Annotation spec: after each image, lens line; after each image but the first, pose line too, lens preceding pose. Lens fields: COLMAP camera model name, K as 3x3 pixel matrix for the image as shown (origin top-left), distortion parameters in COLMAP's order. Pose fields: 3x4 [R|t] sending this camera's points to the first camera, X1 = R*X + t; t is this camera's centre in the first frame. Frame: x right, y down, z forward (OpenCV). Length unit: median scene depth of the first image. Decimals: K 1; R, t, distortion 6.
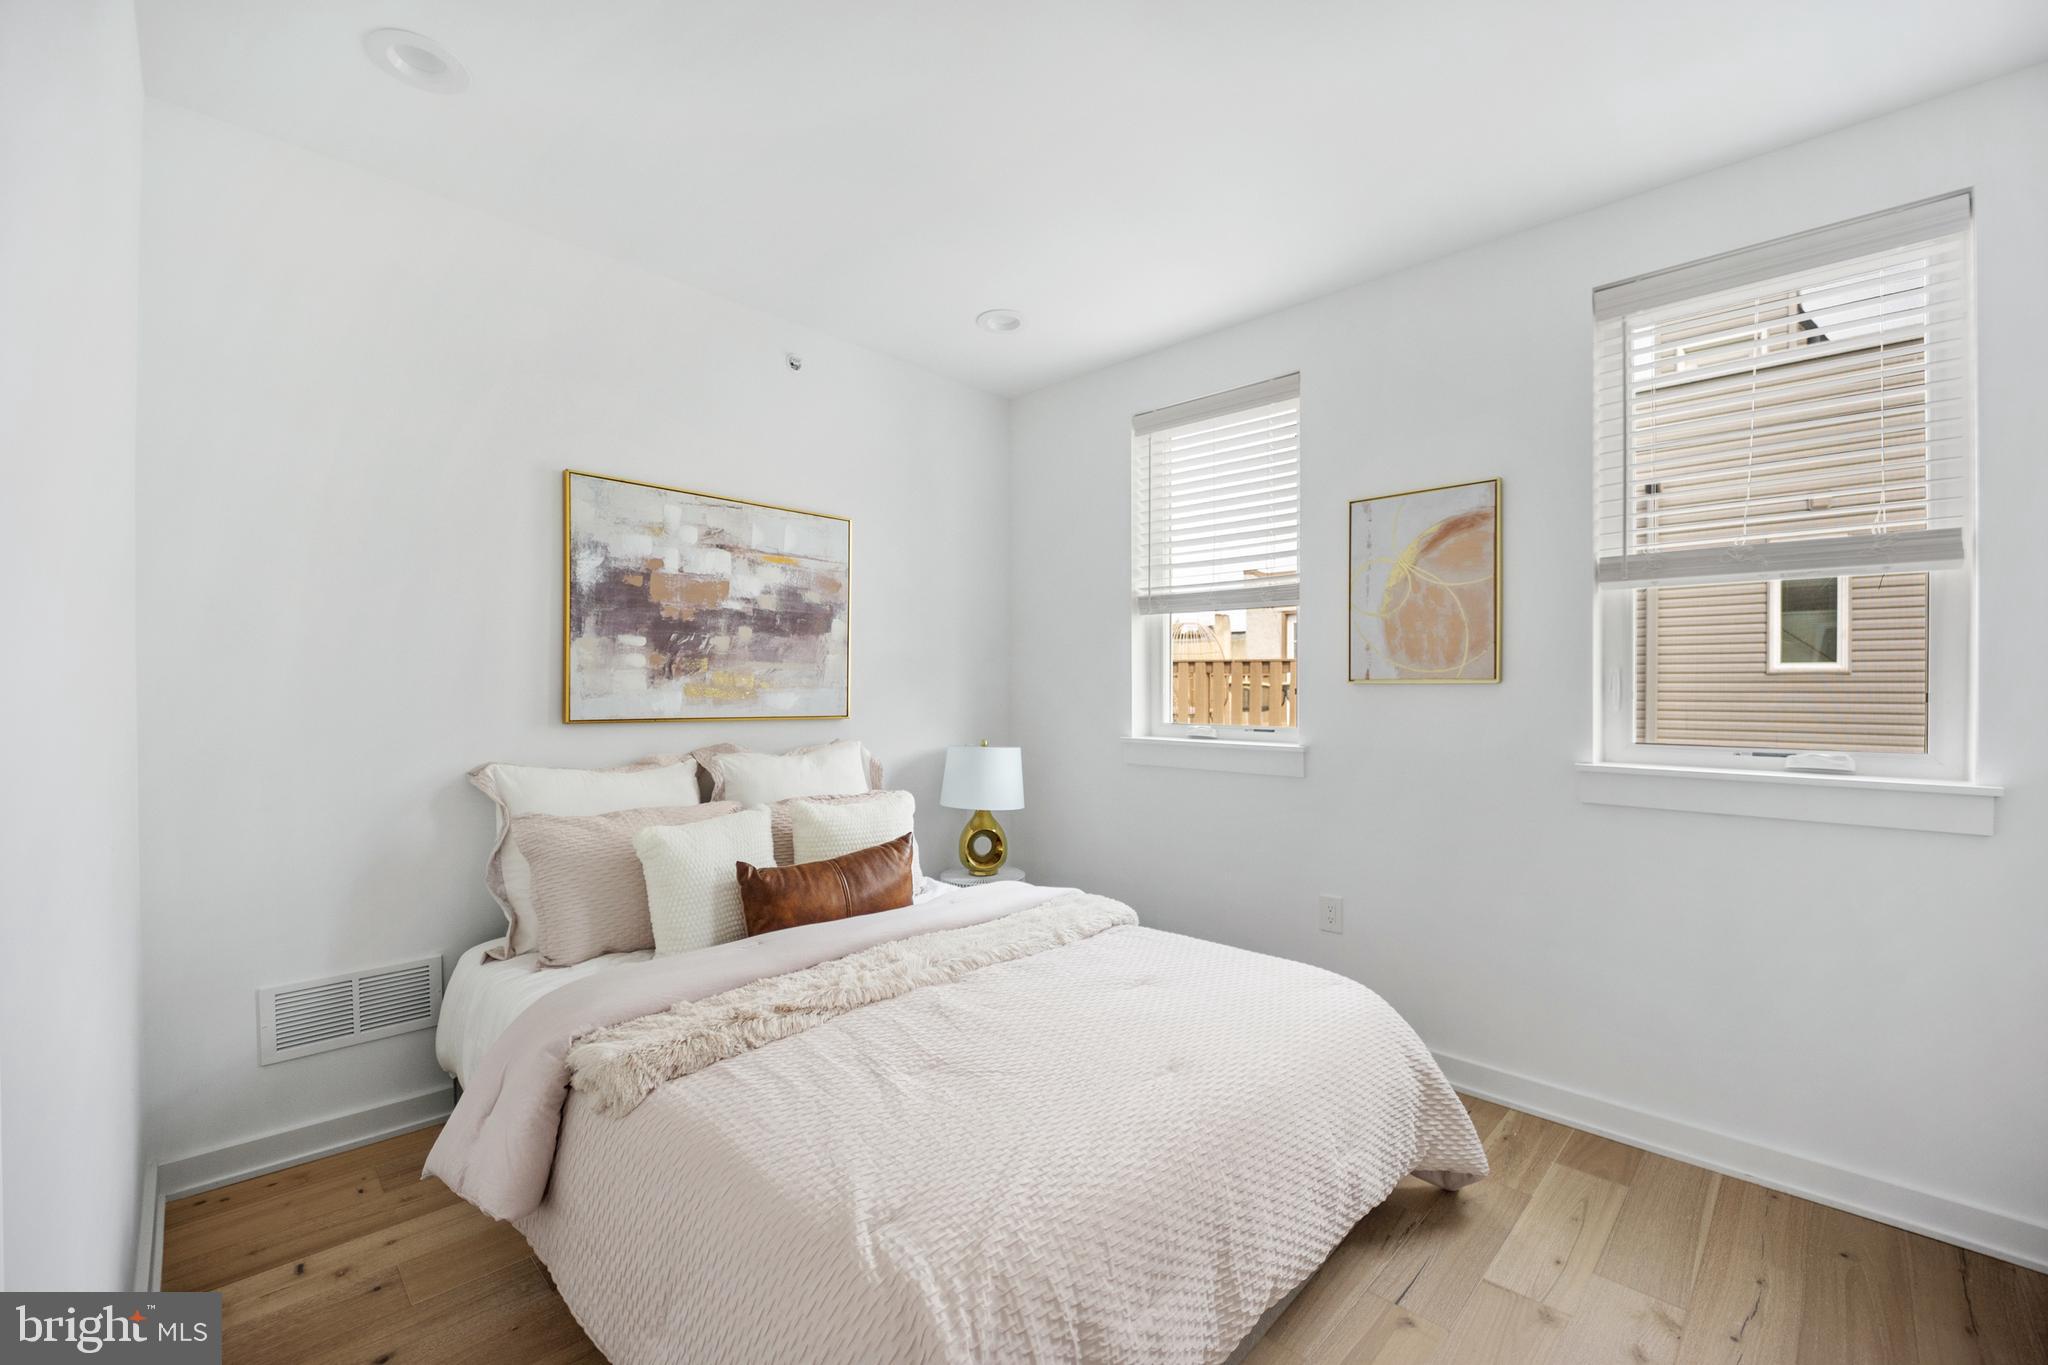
lens RADIAL K [[838.3, 0, 1023.9], [0, 838.3, 691.6], [0, 0, 1]] dist [0.002797, 0.000005]
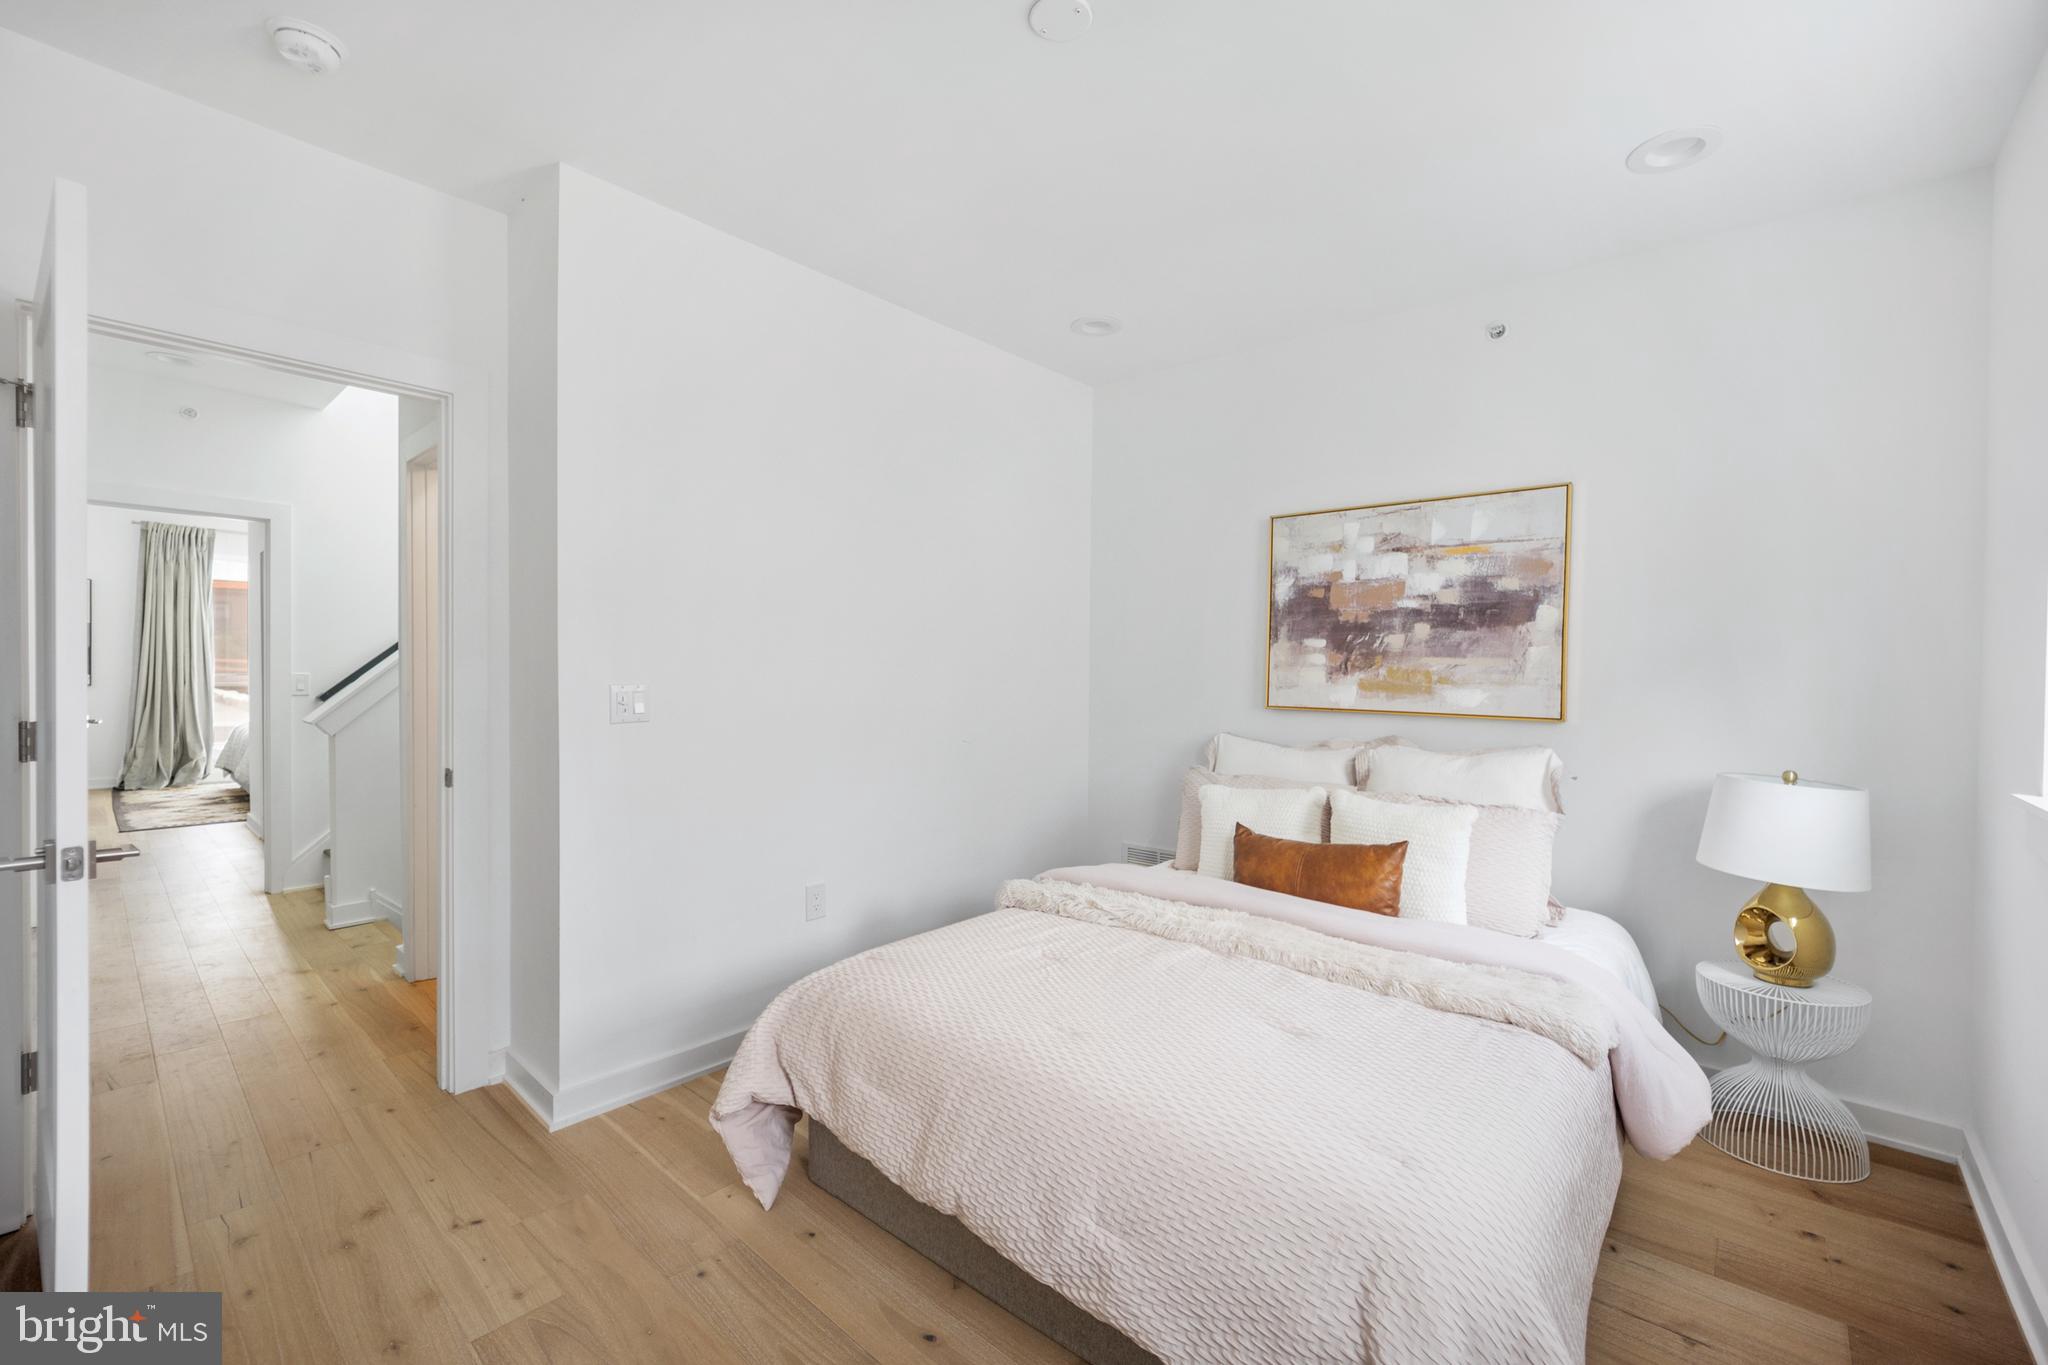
lens RADIAL K [[838.3, 0, 985.7], [0, 838.3, 678.7], [0, 0, 1]] dist [0.002797, 0.000005]
pose [[0.043245, 0.008354, -0.999030, 0.684849], [-0.013892, 0.999873, 0.007760, -0.011437], [0.998968, 0.013543, 0.043355, 0.445640]]
